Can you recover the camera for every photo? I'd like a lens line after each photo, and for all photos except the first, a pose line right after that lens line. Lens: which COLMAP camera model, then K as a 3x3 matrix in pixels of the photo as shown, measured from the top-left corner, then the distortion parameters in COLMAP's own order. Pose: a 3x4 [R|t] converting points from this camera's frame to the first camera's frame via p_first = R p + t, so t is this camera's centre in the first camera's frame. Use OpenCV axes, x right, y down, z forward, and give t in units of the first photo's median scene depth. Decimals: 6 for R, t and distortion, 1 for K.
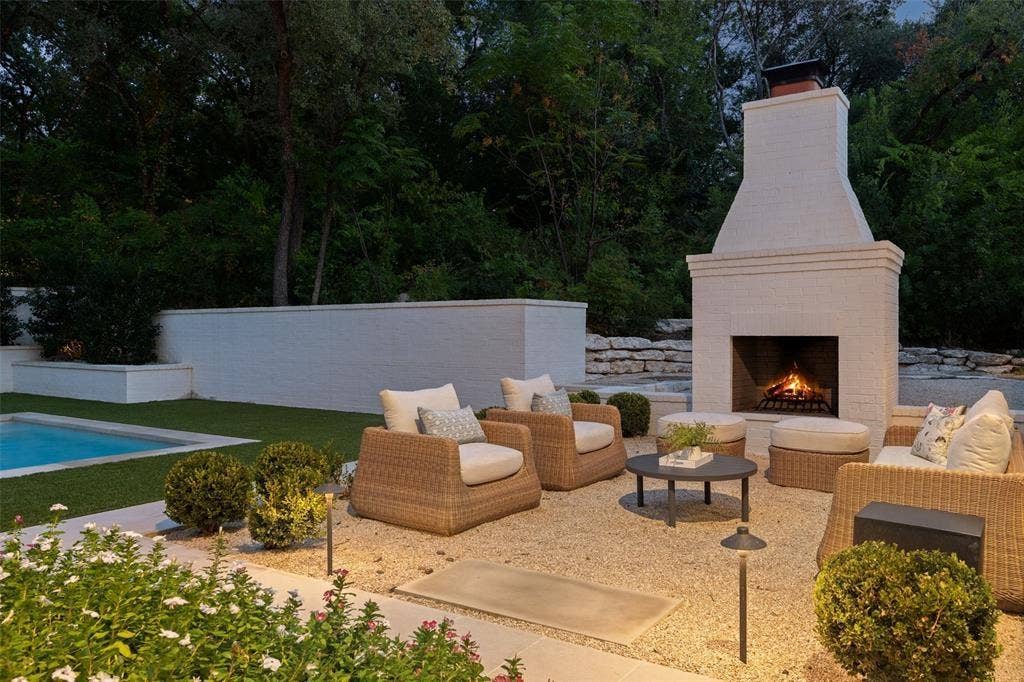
lens RADIAL K [[716.9, 0, 512.0], [0, 716.9, 322.2], [0, 0, 1]] dist [-0.002203, -0.000685]
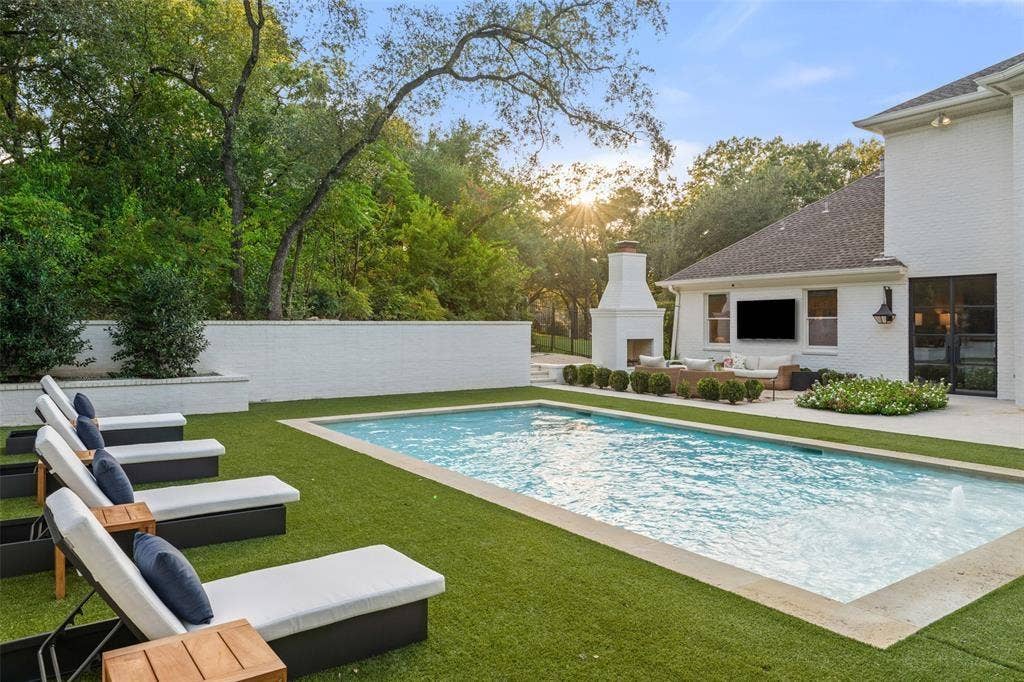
lens RADIAL K [[716.9, 0, 512.0], [0, 716.9, 322.2], [0, 0, 1]] dist [-0.002203, -0.000685]
pose [[0.343048, 0.006483, 0.939295, -1.342801], [-0.009395, 0.999950, -0.003470, -0.018498], [-0.939271, -0.007635, 0.343092, 0.256928]]
